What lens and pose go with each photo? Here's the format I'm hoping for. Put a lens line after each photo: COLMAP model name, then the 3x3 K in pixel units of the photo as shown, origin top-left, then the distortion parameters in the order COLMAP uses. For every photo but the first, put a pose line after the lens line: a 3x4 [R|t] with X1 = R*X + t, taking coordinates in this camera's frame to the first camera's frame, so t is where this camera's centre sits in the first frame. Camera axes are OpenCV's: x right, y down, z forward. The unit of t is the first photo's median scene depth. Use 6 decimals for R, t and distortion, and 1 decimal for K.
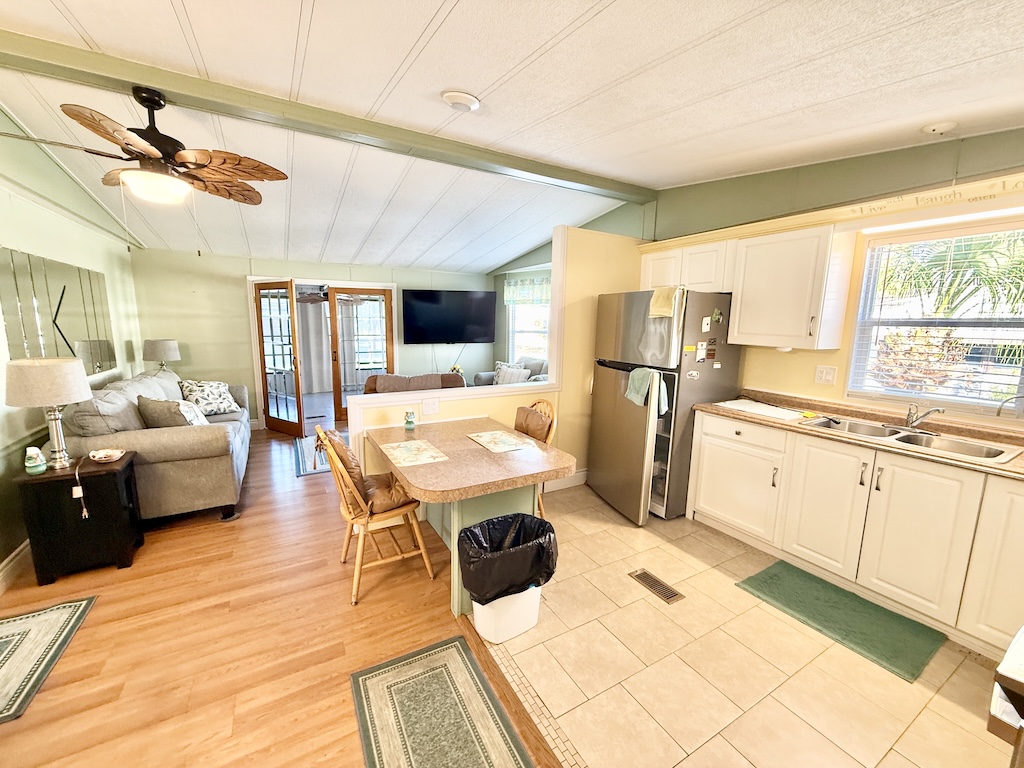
lens RADIAL K [[406.7, 0, 509.1], [0, 406.7, 384.8], [0, 0, 1]] dist [0.000506, -0.000491]
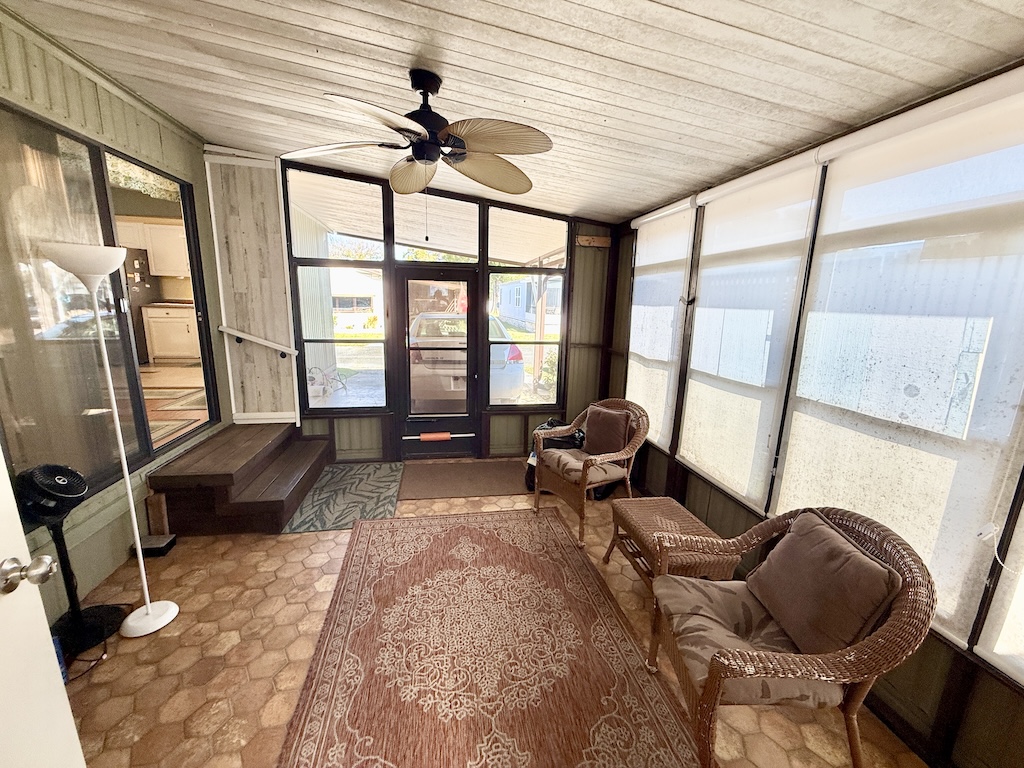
lens RADIAL K [[406.7, 0, 509.1], [0, 406.7, 384.8], [0, 0, 1]] dist [0.000506, -0.000491]
pose [[0.331164, -0.195996, 0.922993, -0.962983], [0.120930, 0.978938, 0.164487, 0.357597], [-0.935792, 0.057145, 0.347890, -1.528344]]
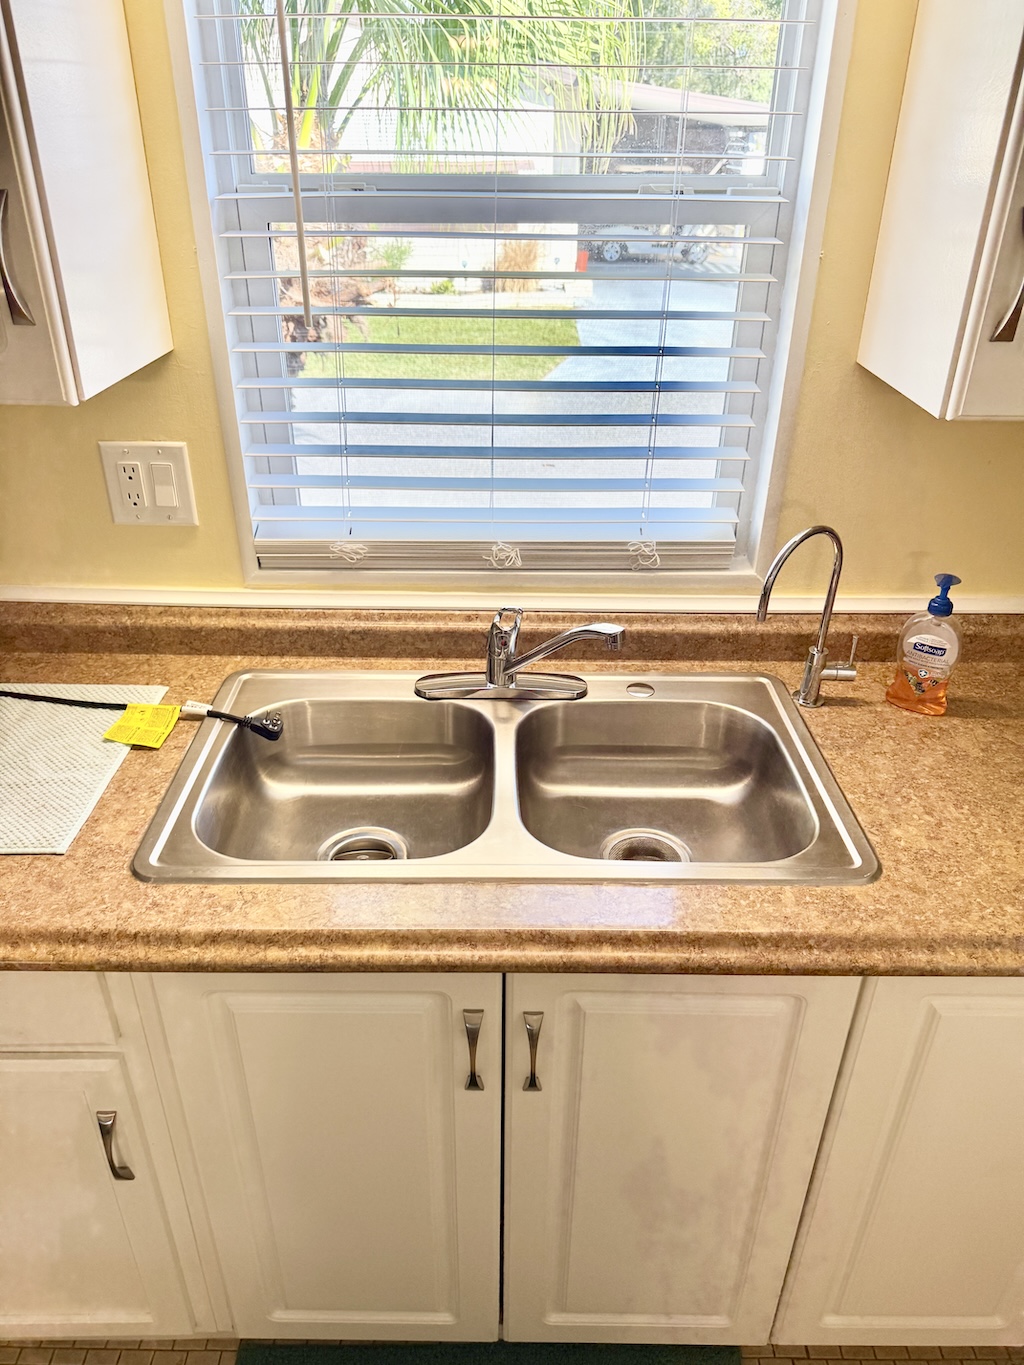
lens RADIAL K [[959.8, 0, 512.0], [0, 959.8, 682.5], [0, 0, 1]] dist [0.046208, -0.000115]
pose [[0.491594, -0.430326, 0.757070, 0.453545], [0.127357, 0.895552, 0.426342, -0.123085], [-0.861461, -0.113169, 0.495053, 0.587238]]
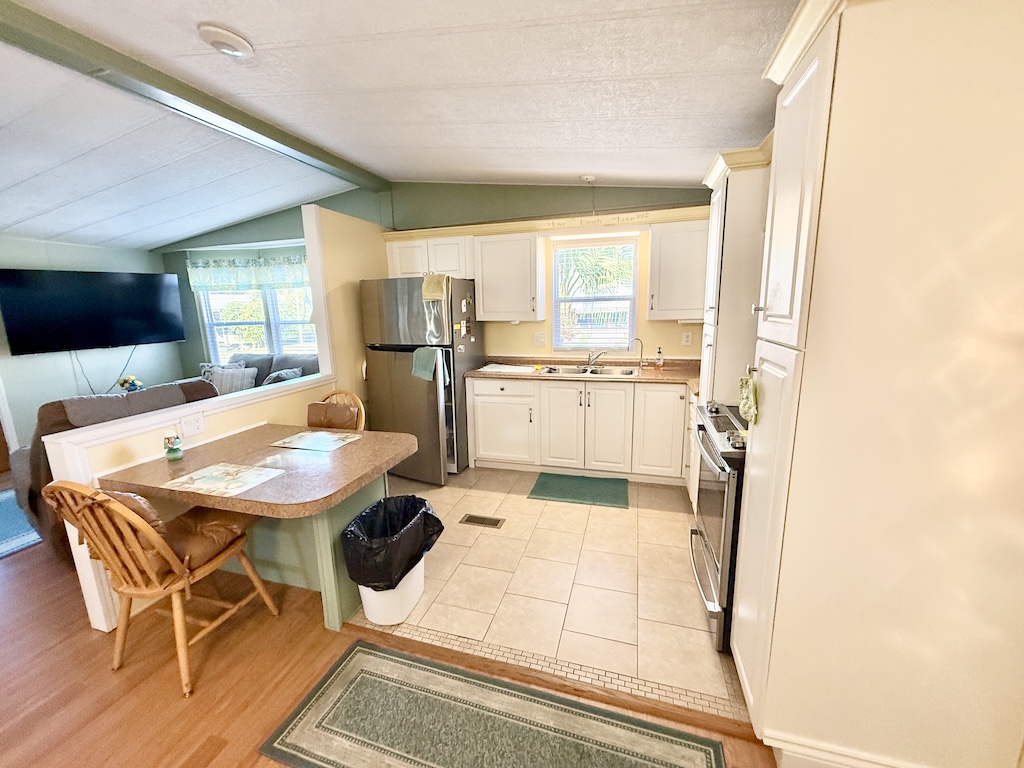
lens RADIAL K [[406.7, 0, 509.1], [0, 406.7, 384.8], [0, 0, 1]] dist [0.000506, -0.000491]
pose [[0.729170, -0.163620, 0.664484, -0.270938], [0.139884, 0.986131, 0.089320, -0.007007], [-0.669883, 0.027822, 0.741945, 0.024372]]
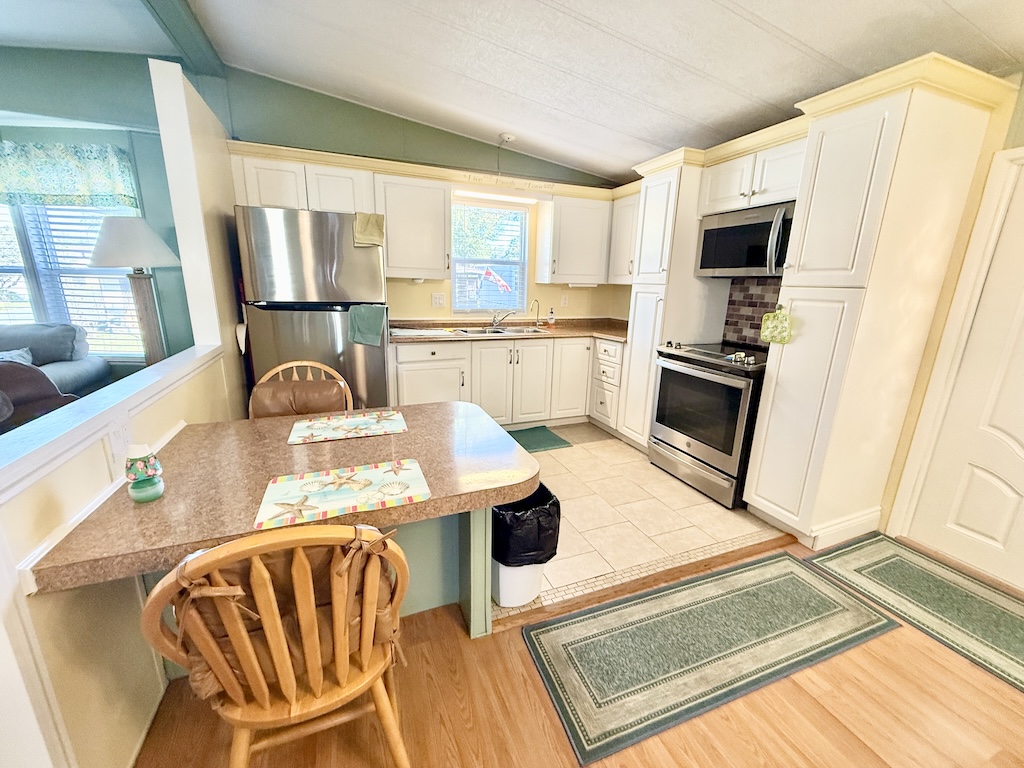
lens RADIAL K [[406.7, 0, 509.1], [0, 406.7, 384.8], [0, 0, 1]] dist [0.000506, -0.000491]
pose [[0.139236, -0.255562, 0.956714, -0.543798], [0.128945, 0.962578, 0.238362, -0.045019], [-0.981828, 0.090175, 0.166979, 0.578654]]
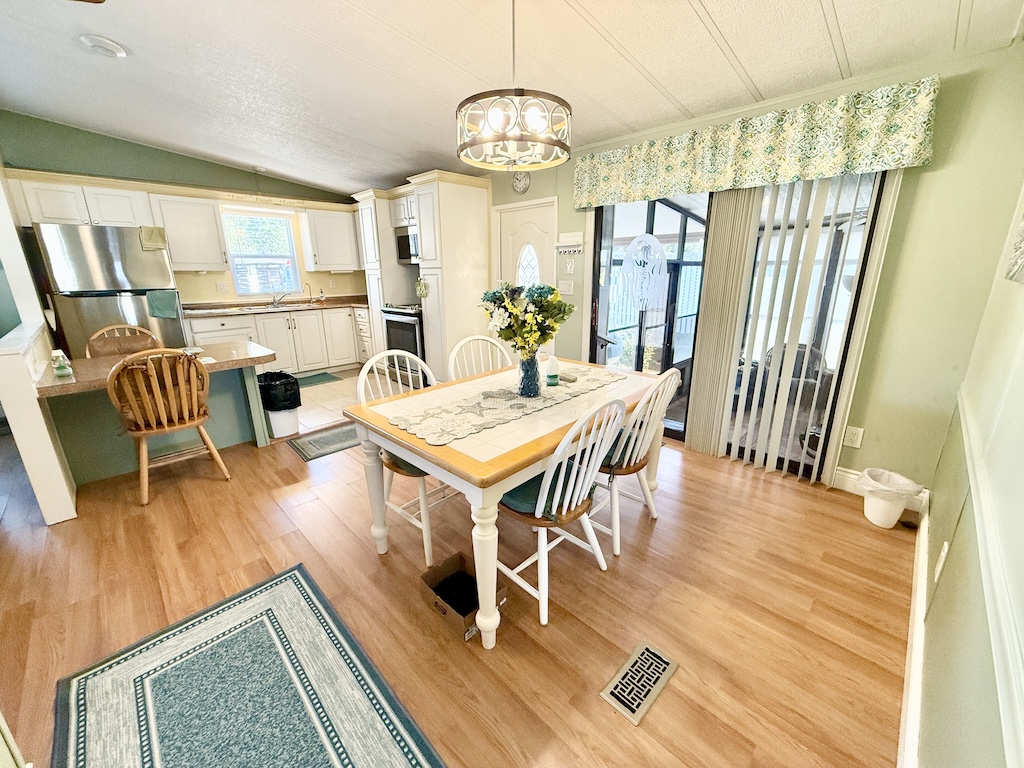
lens RADIAL K [[406.7, 0, 509.1], [0, 406.7, 384.8], [0, 0, 1]] dist [0.000506, -0.000491]
pose [[-0.262636, -0.276688, 0.924373, -1.293950], [0.151039, 0.934405, 0.322605, -0.009045], [-0.953000, 0.224344, -0.203618, 0.277863]]
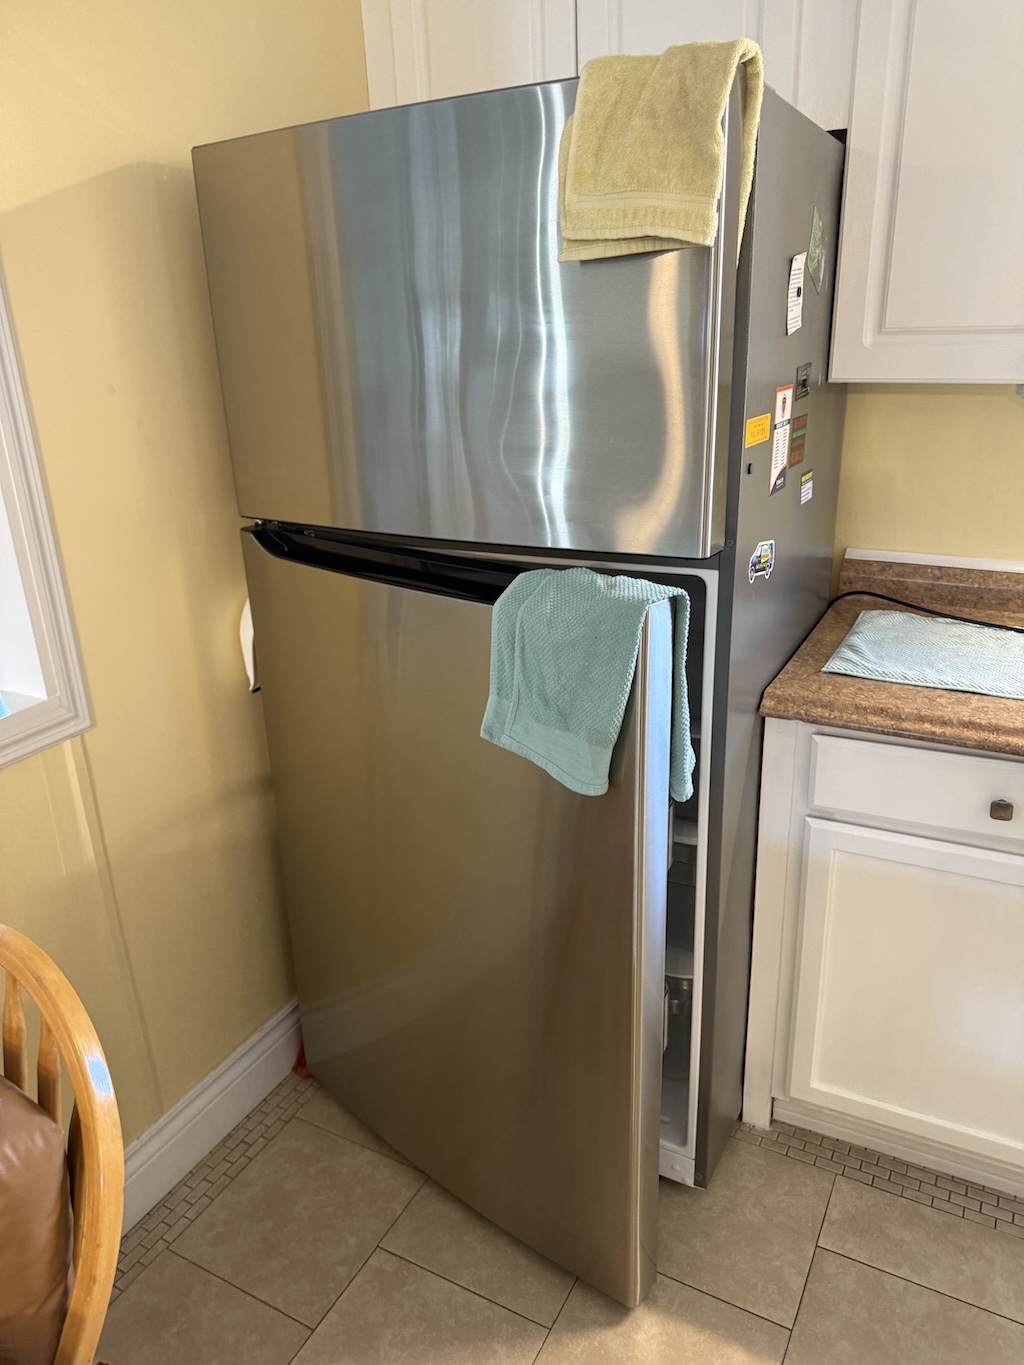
lens RADIAL K [[959.8, 0, 512.0], [0, 959.8, 682.5], [0, 0, 1]] dist [0.046208, -0.000115]
pose [[0.849377, -0.226117, 0.476896, 0.104487], [0.129291, 0.965189, 0.227363, -0.096368], [-0.511705, -0.131458, 0.849044, 0.681880]]
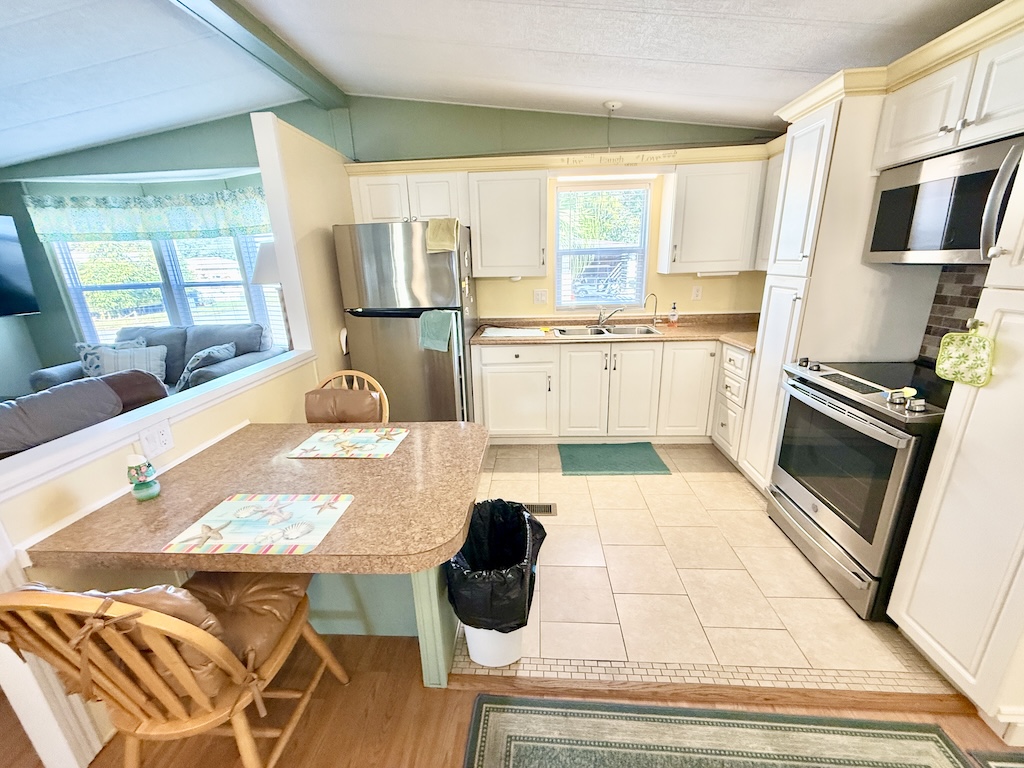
lens RADIAL K [[406.7, 0, 509.1], [0, 406.7, 384.8], [0, 0, 1]] dist [0.000506, -0.000491]
pose [[0.549312, -0.275760, 0.788805, -0.354916], [0.166289, 0.961172, 0.220217, -0.056191], [-0.818904, 0.010202, 0.573839, 0.358773]]
